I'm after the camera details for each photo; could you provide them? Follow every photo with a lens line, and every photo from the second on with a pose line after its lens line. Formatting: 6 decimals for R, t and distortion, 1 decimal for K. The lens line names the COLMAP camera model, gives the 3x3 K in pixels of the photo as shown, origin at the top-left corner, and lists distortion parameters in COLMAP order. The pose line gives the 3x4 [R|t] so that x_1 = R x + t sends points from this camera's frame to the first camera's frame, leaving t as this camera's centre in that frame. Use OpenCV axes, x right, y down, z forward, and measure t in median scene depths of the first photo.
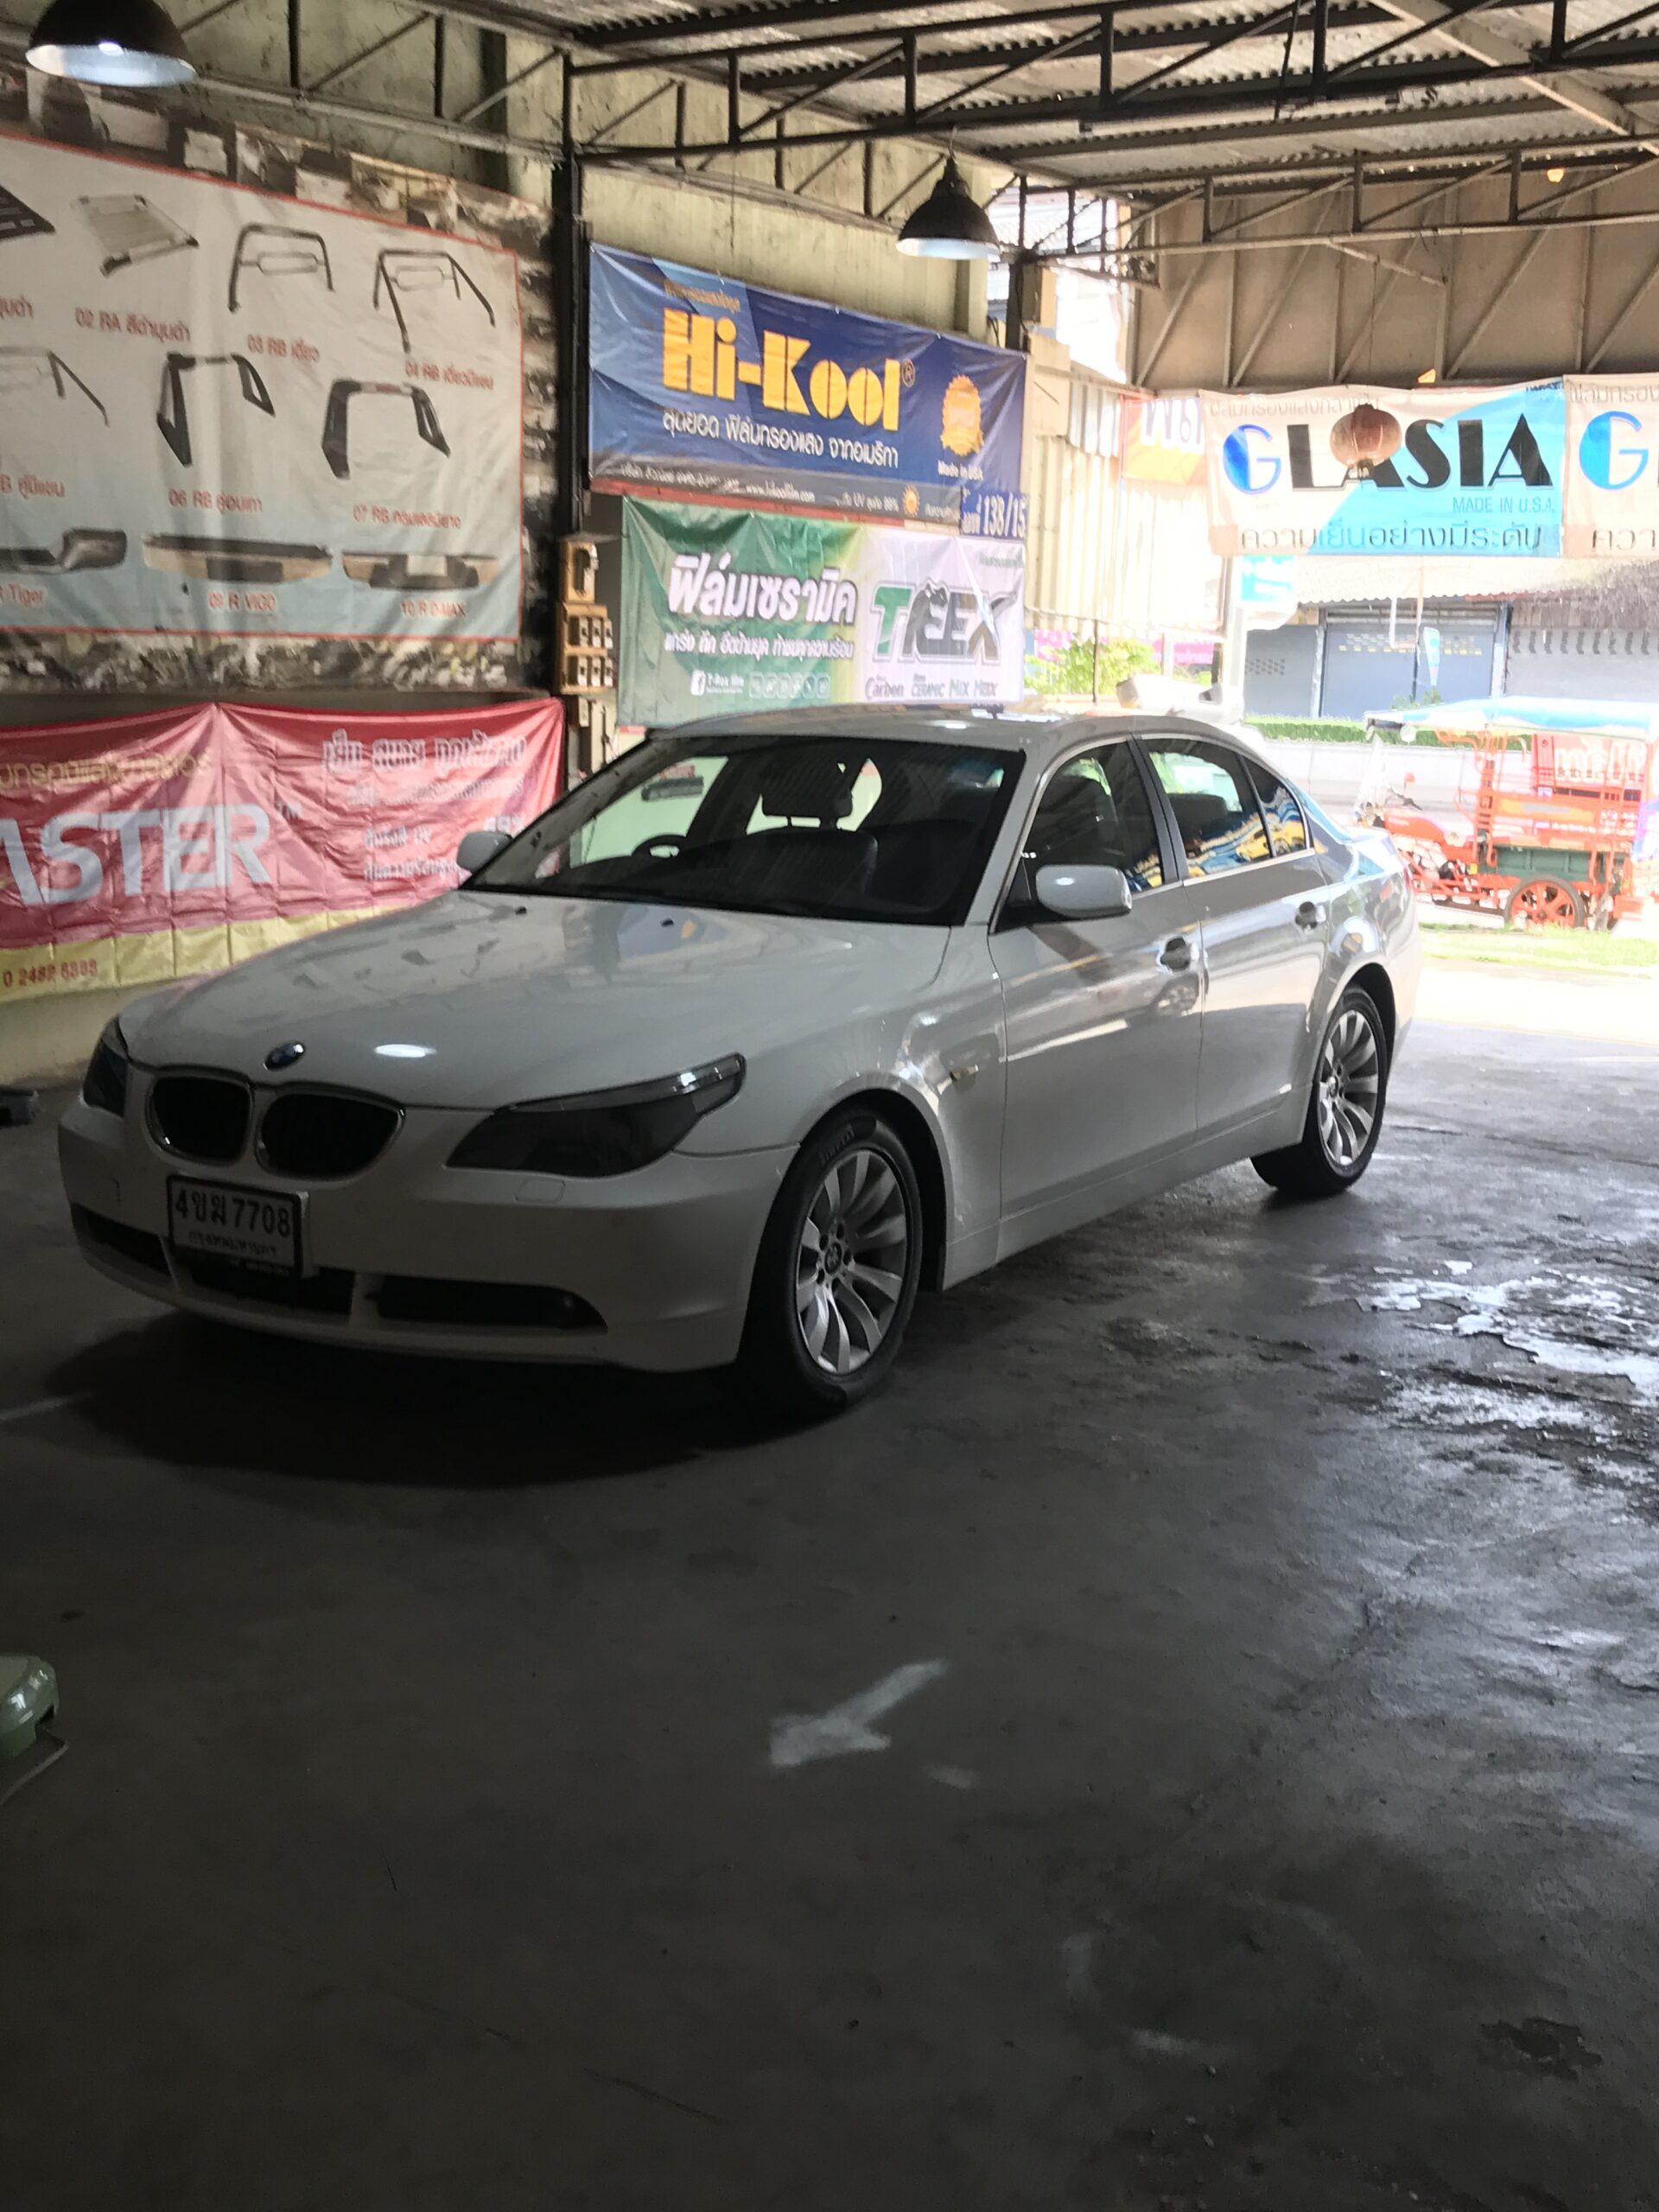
lens RADIAL K [[2509.6, 0, 862.6], [0, 2509.6, 1079.1], [0, 0, 1]] dist [0.032521, 0.000000]
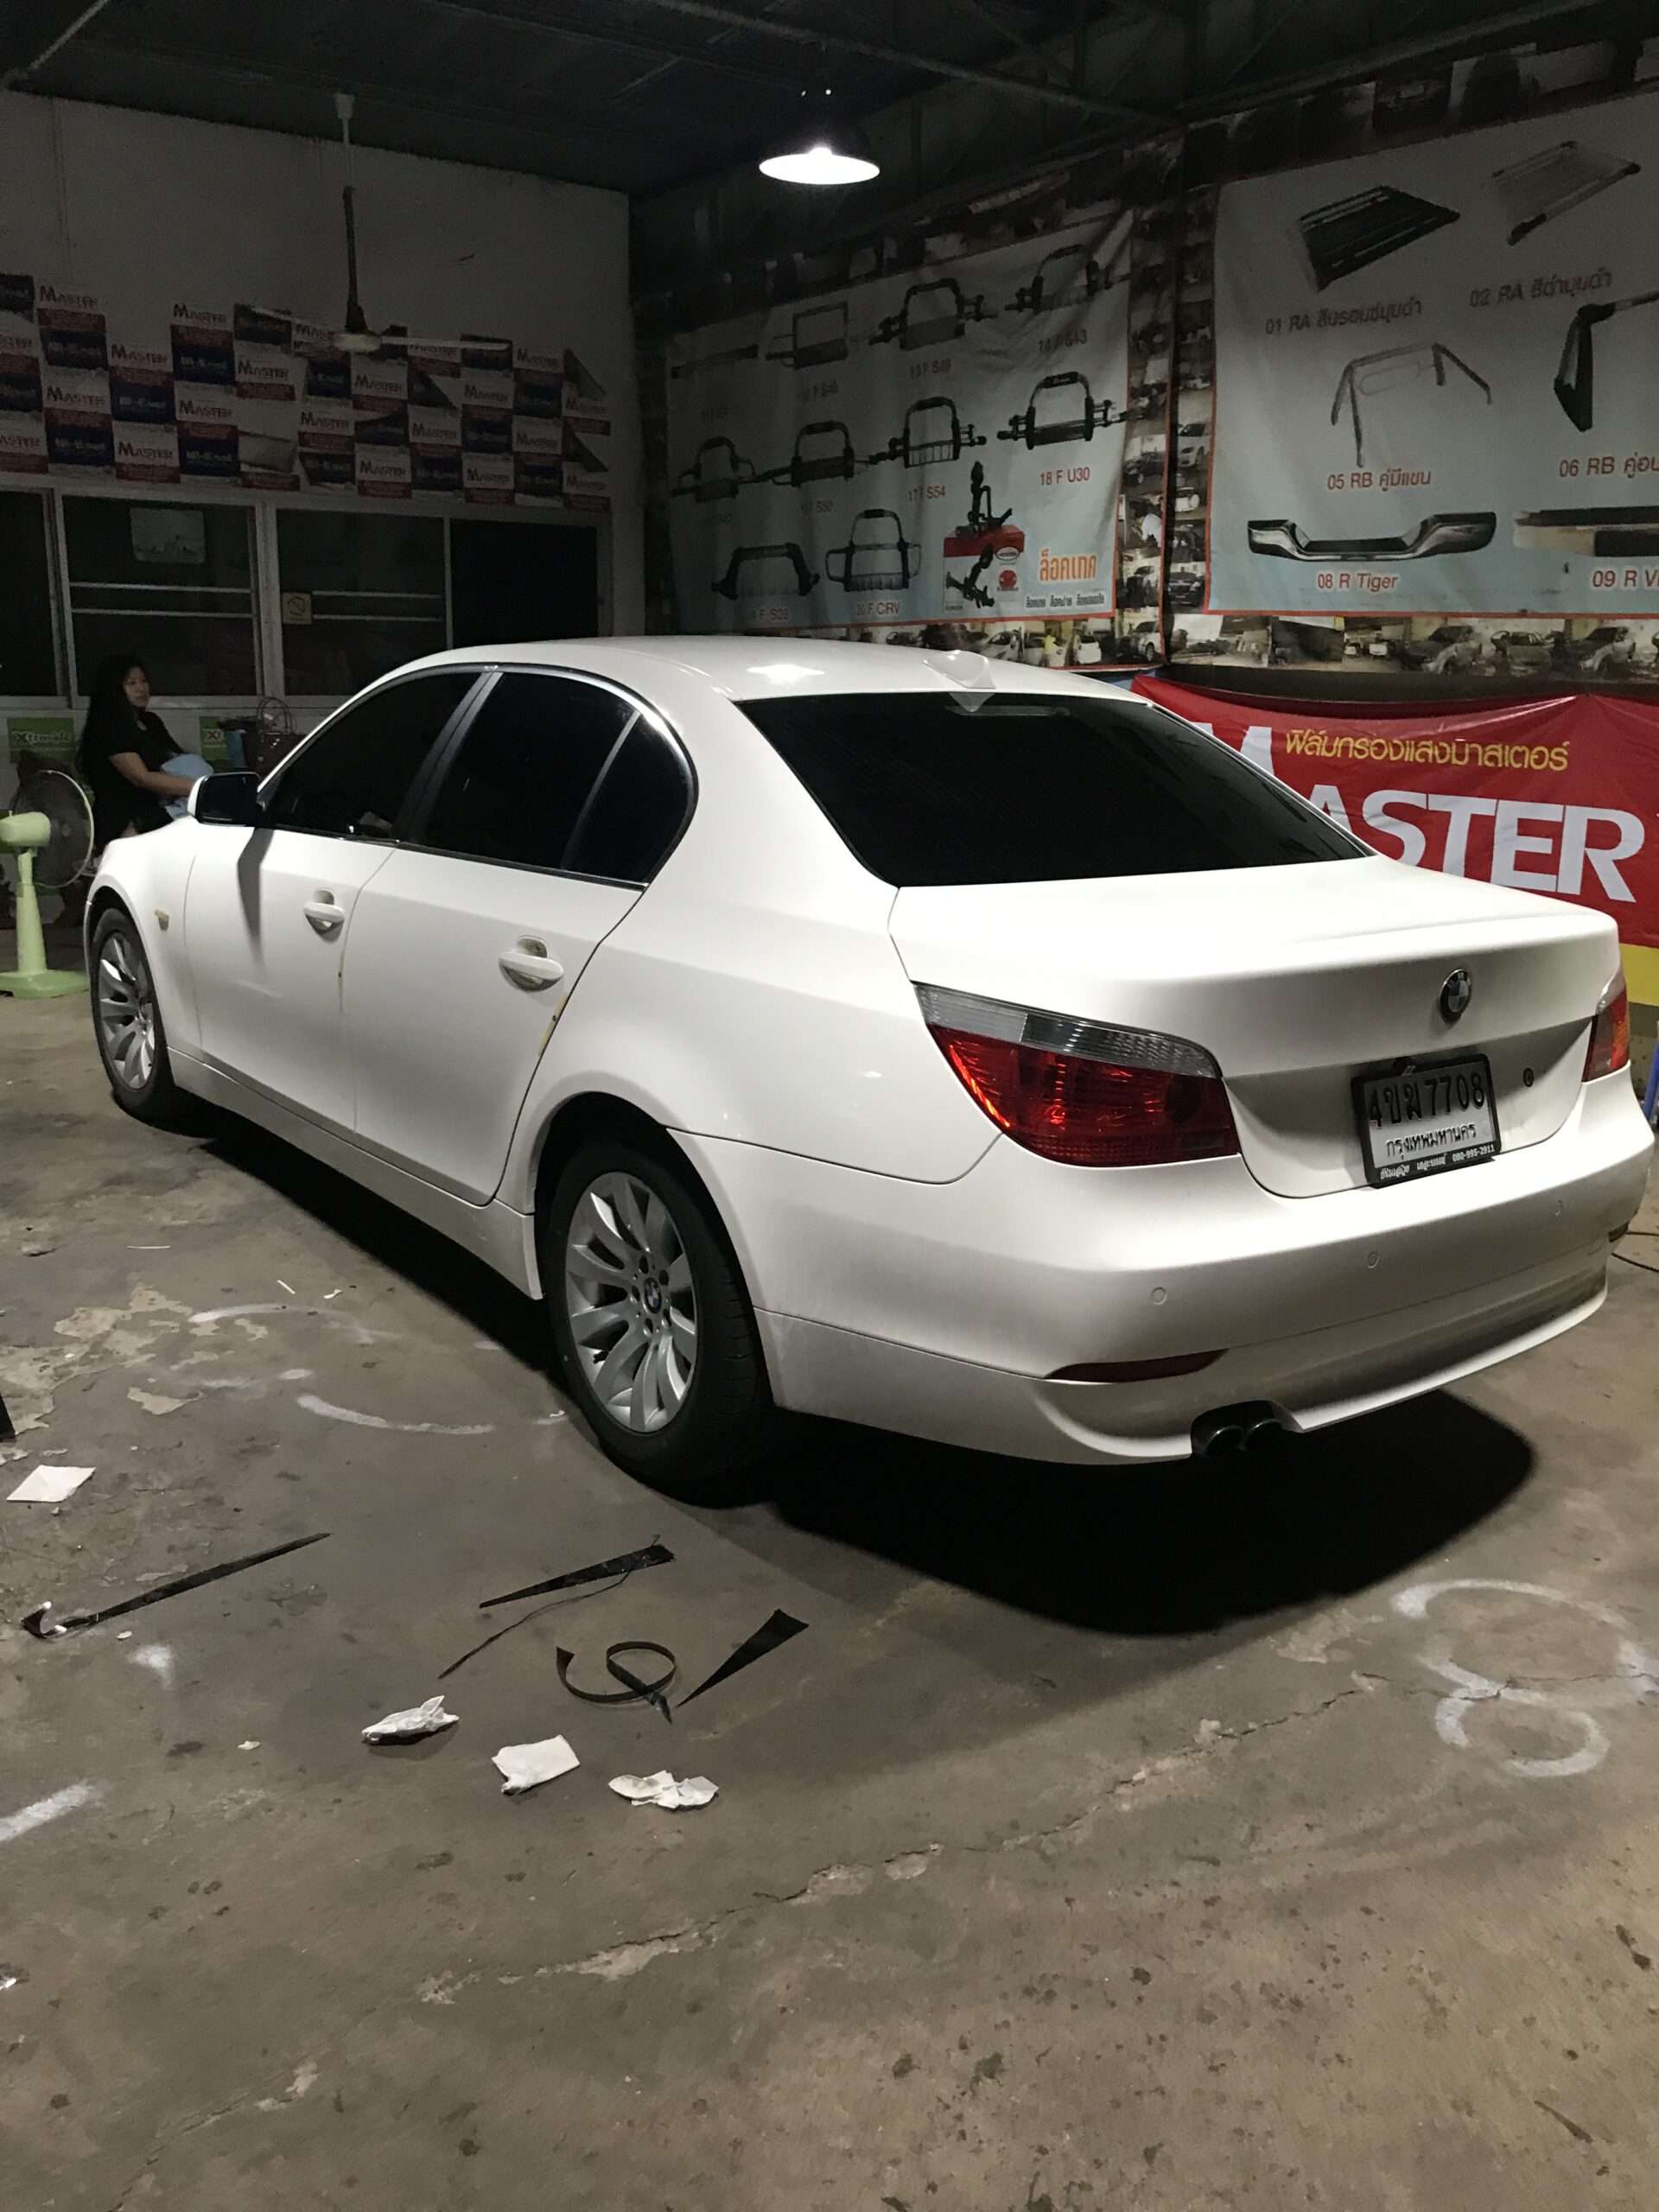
lens RADIAL K [[1839.7, 0, 839.3], [0, 1839.7, 1101.2], [0, 0, 1]] dist [-0.008237, 0.028903]
pose [[-0.358794, 0.201308, -0.911450, 0.422236], [-0.185783, 0.941528, 0.281085, -0.129584], [0.914741, 0.270184, -0.300415, 0.875435]]
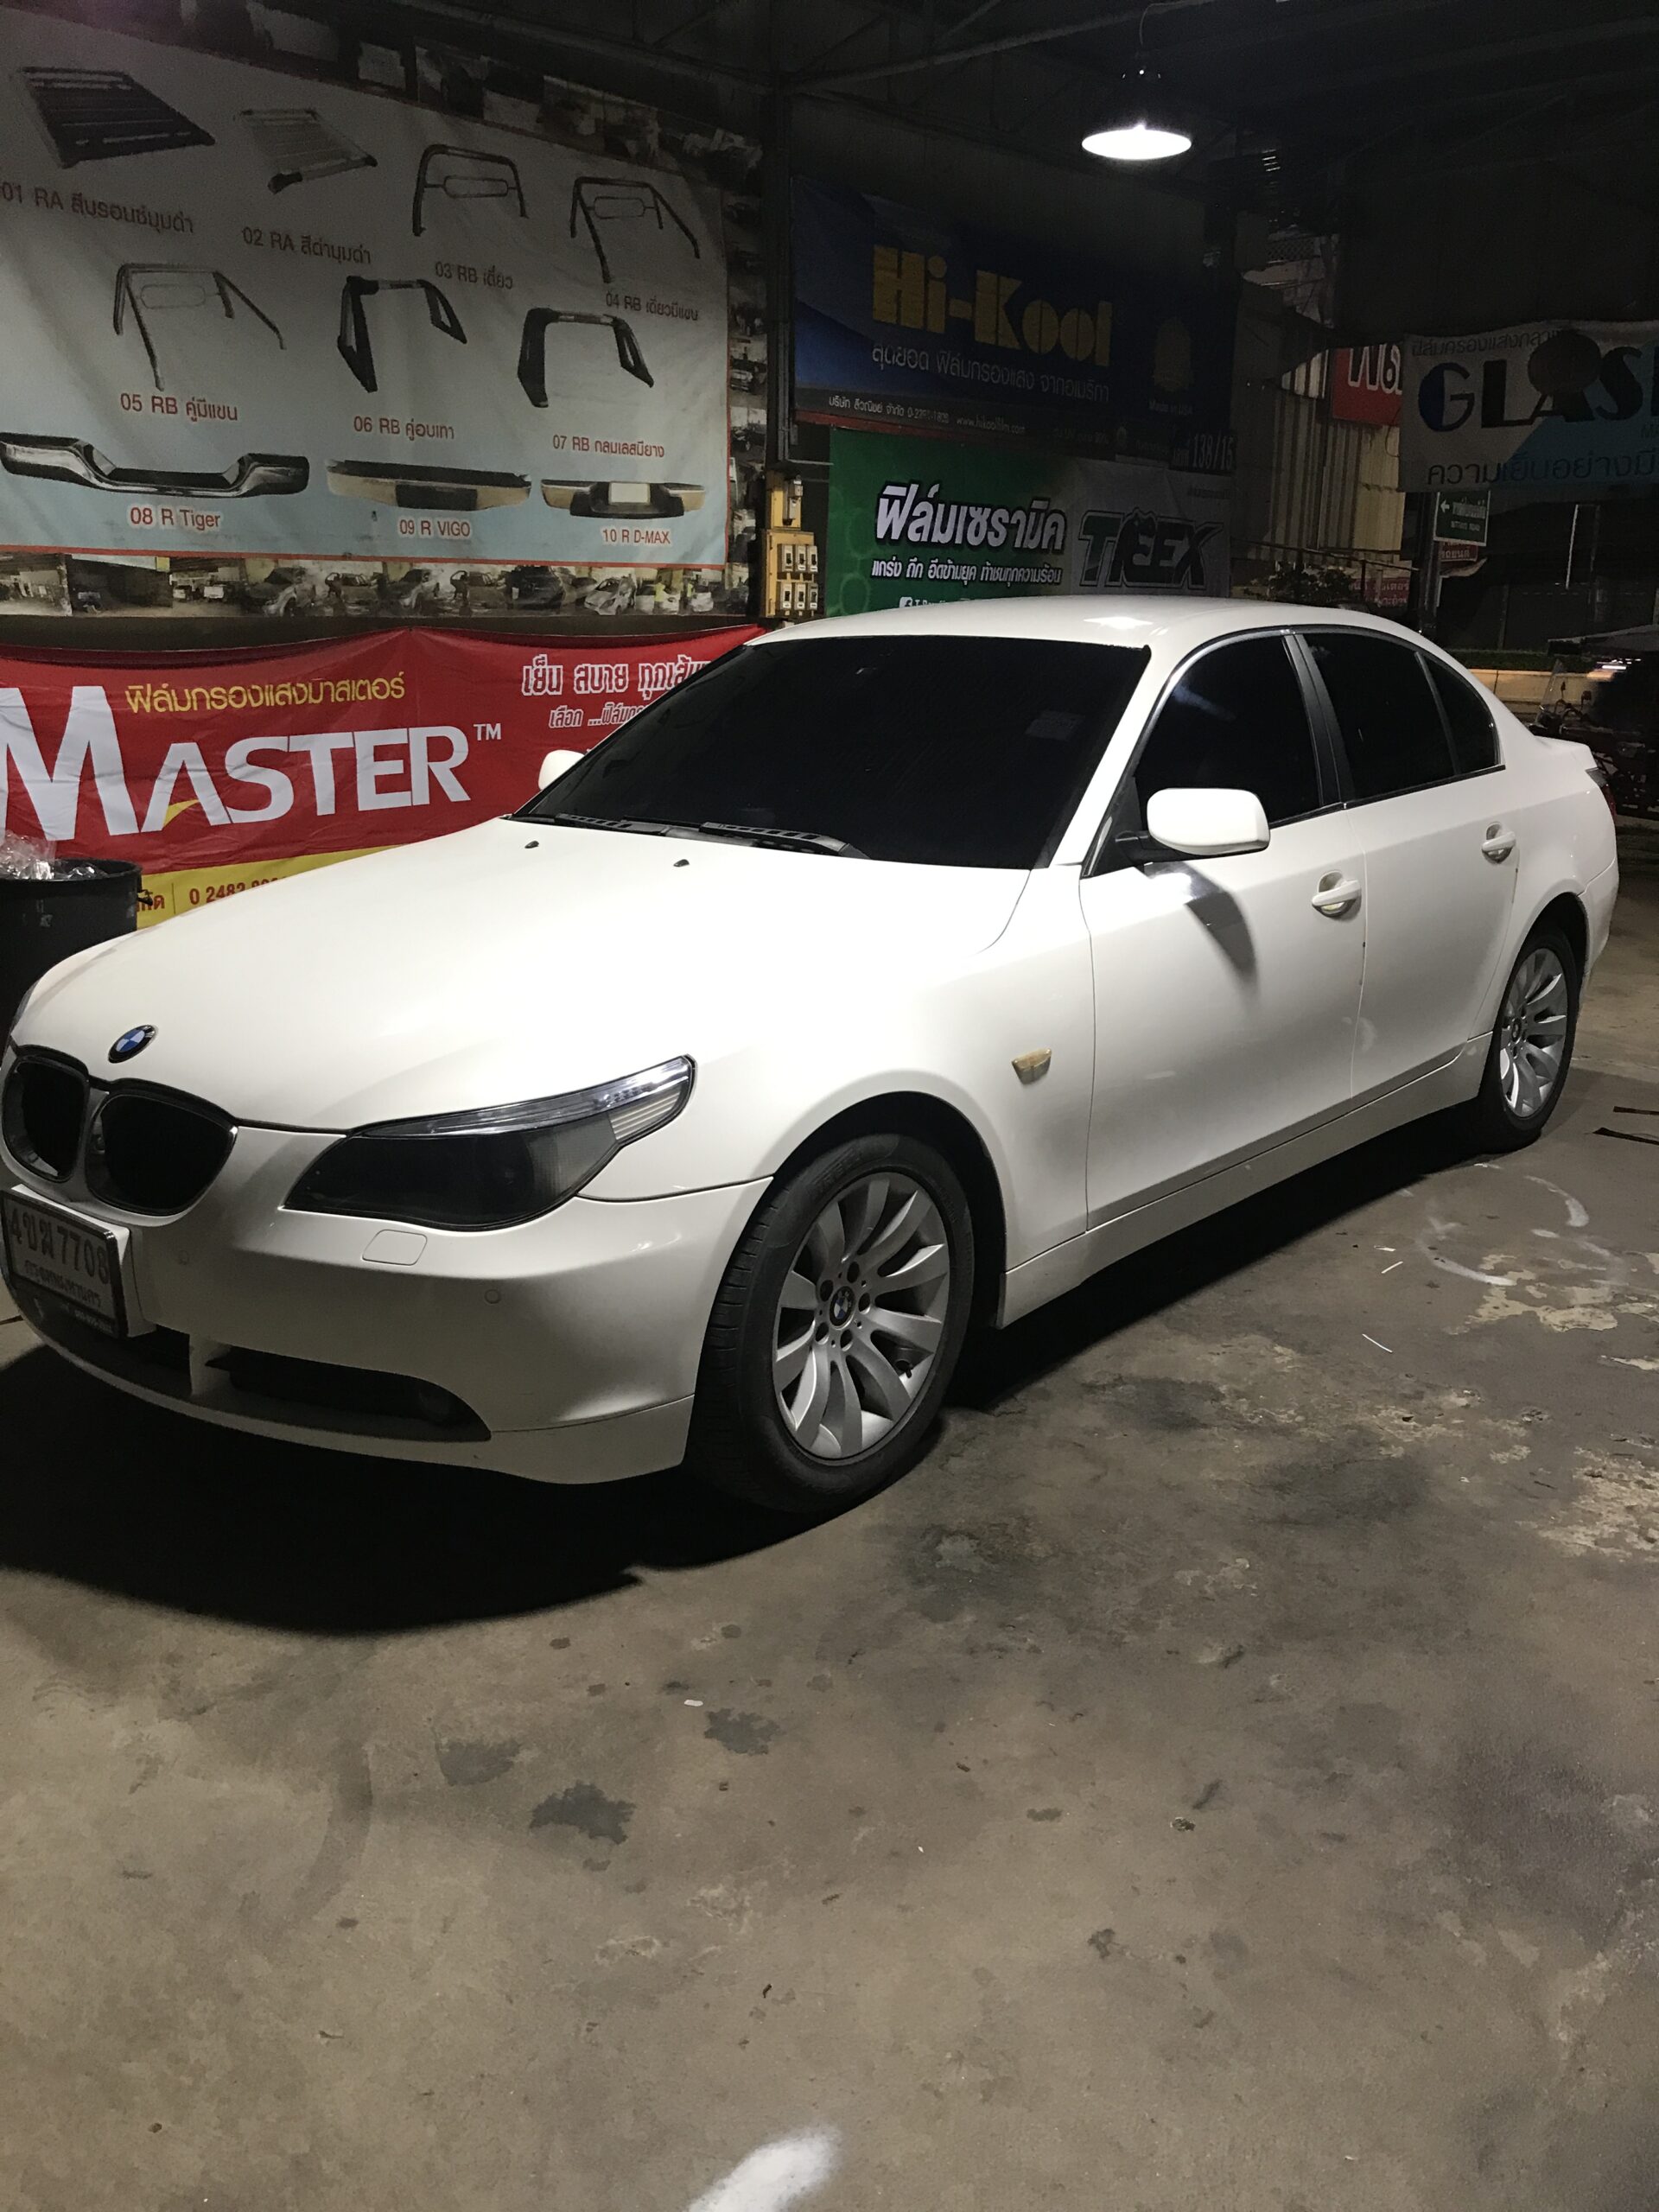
lens RADIAL K [[1839.7, 0, 837.4], [0, 1839.7, 1103.2], [0, 0, 1]] dist [-0.008237, 0.028903]
pose [[0.987248, 0.025200, -0.157181, 0.038179], [-0.010579, 0.995594, 0.093171, -0.022761], [0.158836, -0.090320, 0.983165, 0.229561]]
